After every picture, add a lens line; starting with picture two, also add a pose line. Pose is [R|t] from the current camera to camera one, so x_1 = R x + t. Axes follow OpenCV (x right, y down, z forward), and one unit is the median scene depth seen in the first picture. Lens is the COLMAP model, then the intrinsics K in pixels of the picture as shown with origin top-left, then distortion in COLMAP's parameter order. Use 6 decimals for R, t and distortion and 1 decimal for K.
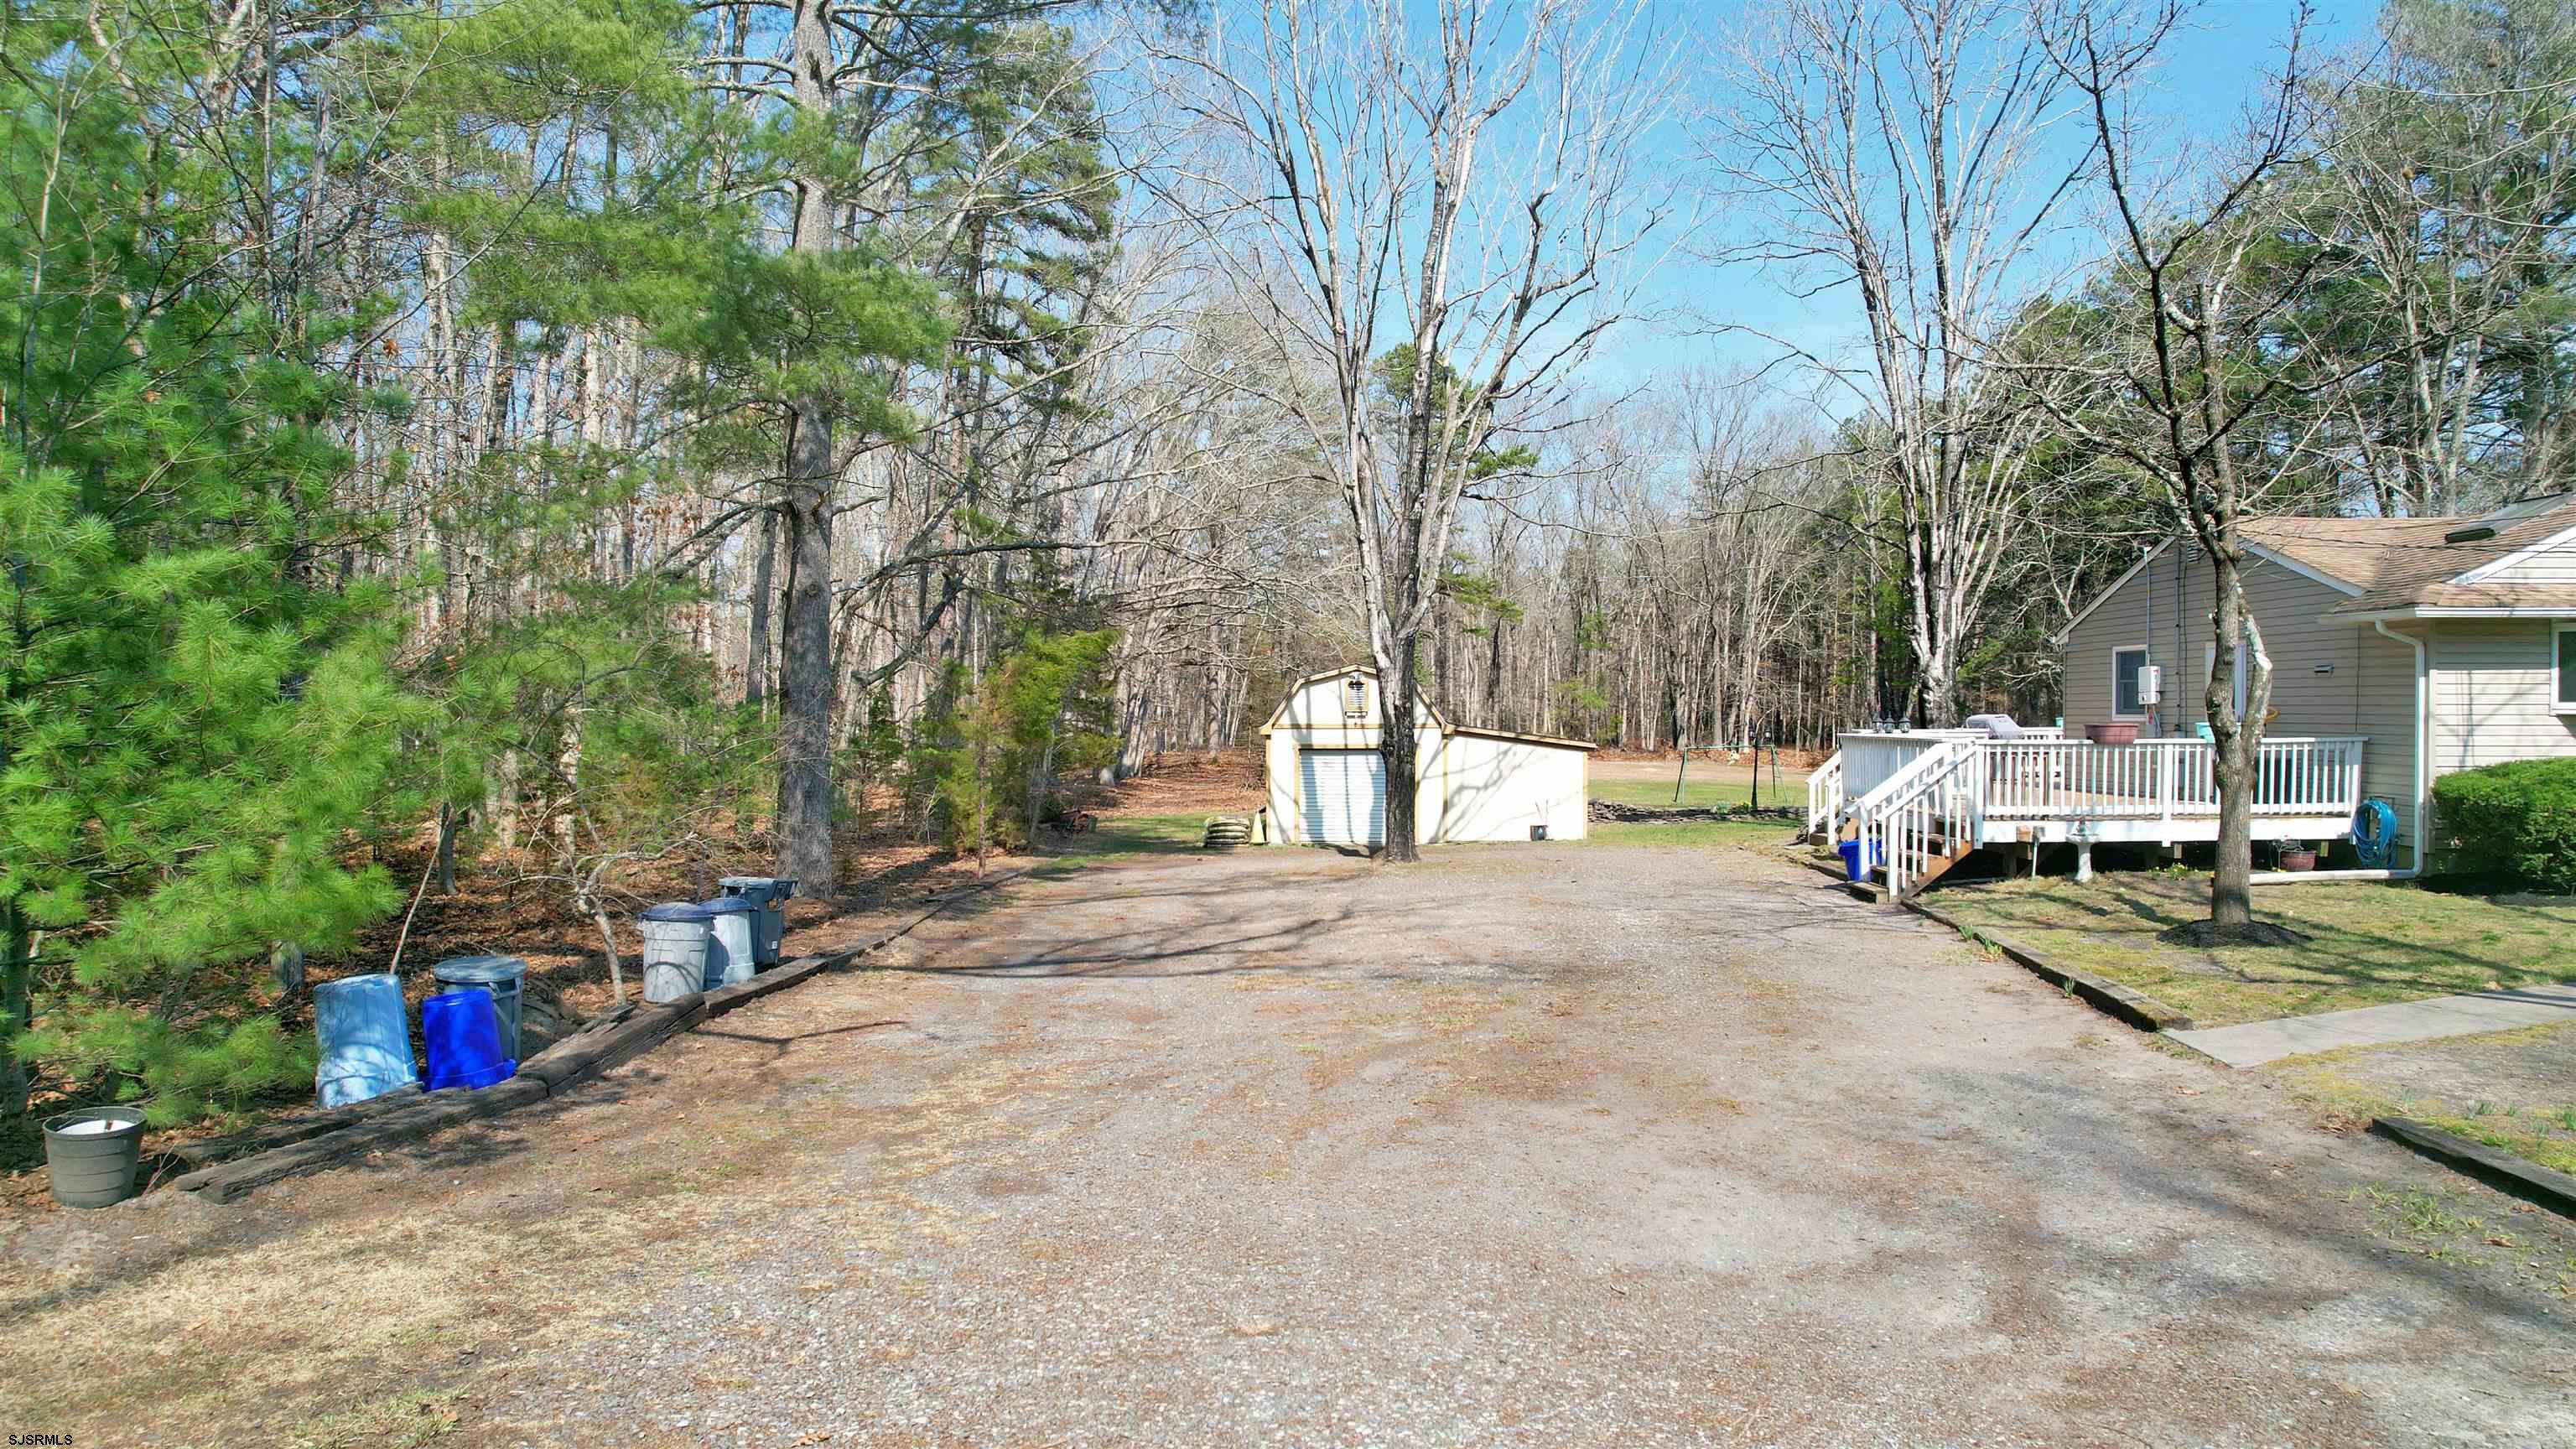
lens RADIAL K [[1645.0, 0, 1288.0], [0, 1645.0, 724.5], [0, 0, 1]] dist [-0.080364, 0.072479]
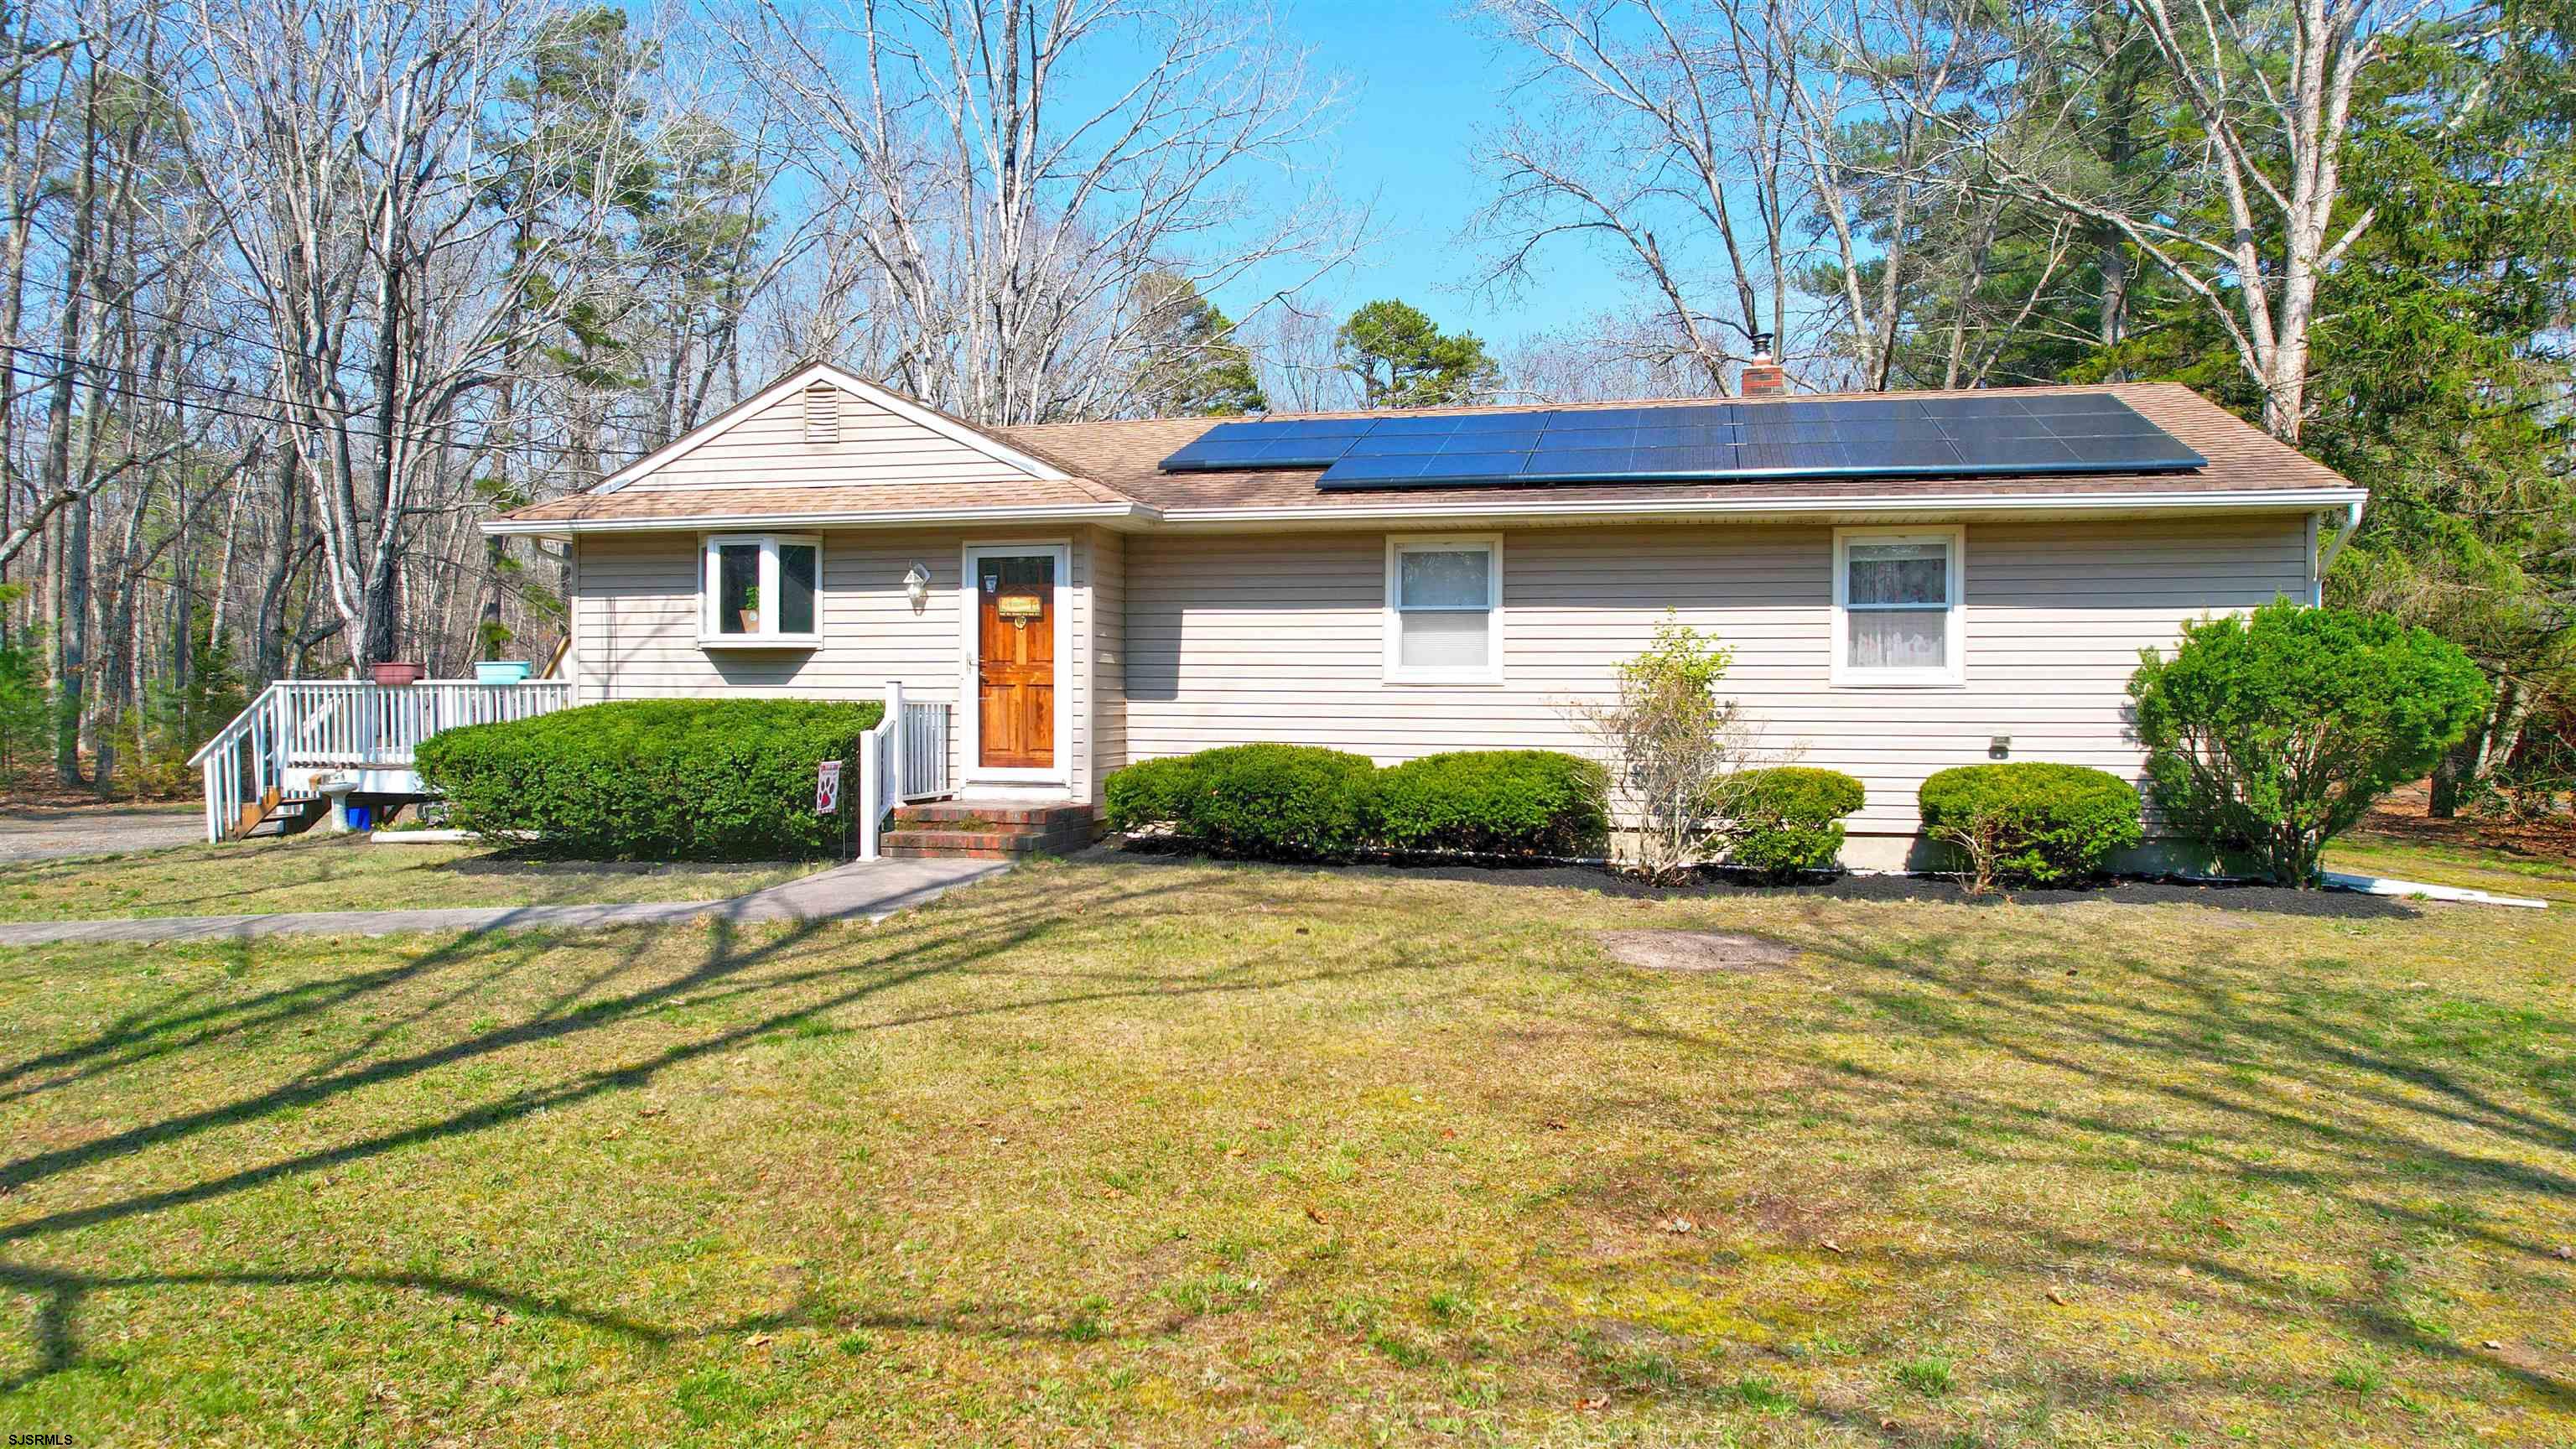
lens RADIAL K [[1645.0, 0, 1288.0], [0, 1645.0, 724.5], [0, 0, 1]] dist [-0.080364, 0.072479]
pose [[0.969738, 0.010939, -0.243902, 1.200706], [-0.008123, 0.999888, 0.012549, 0.018325], [0.244012, -0.010188, 0.969719, 0.246176]]
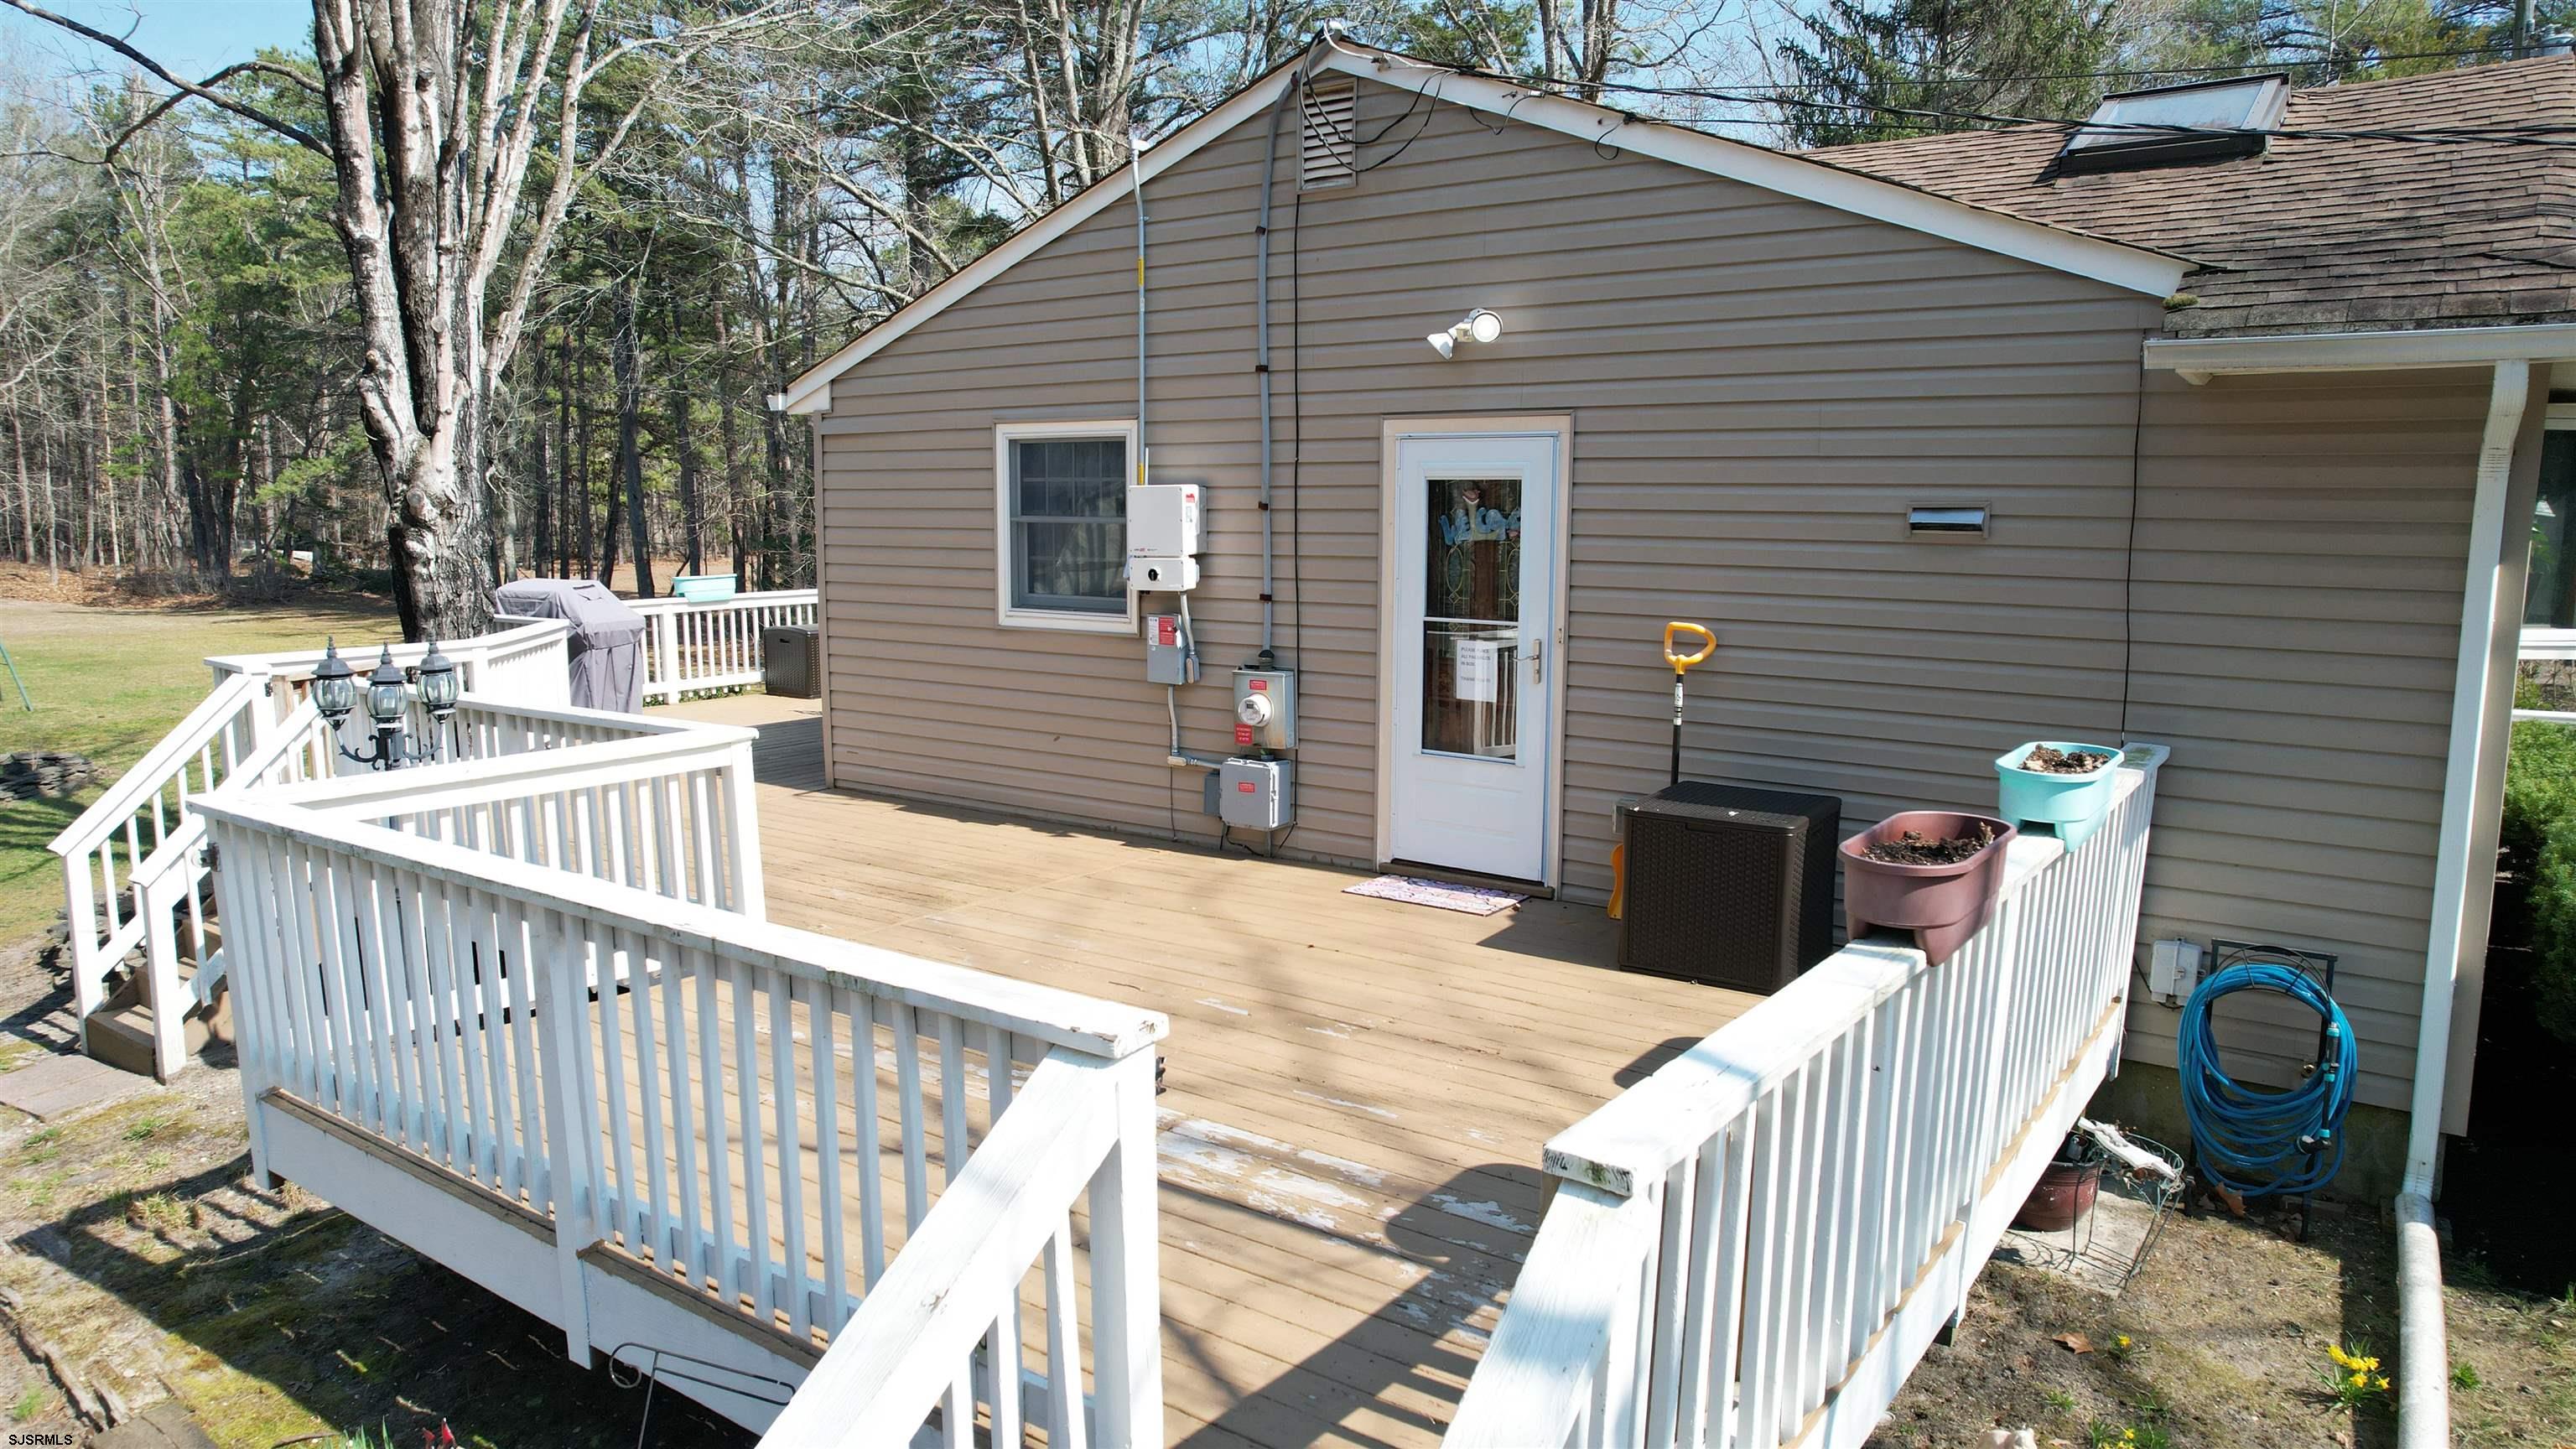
lens RADIAL K [[1645.0, 0, 1288.0], [0, 1645.0, 724.5], [0, 0, 1]] dist [-0.080364, 0.072479]
pose [[0.581728, -0.108211, 0.806153, 0.314085], [0.002729, 0.991365, 0.131103, -0.037818], [-0.813379, -0.074066, 0.577000, 0.949360]]
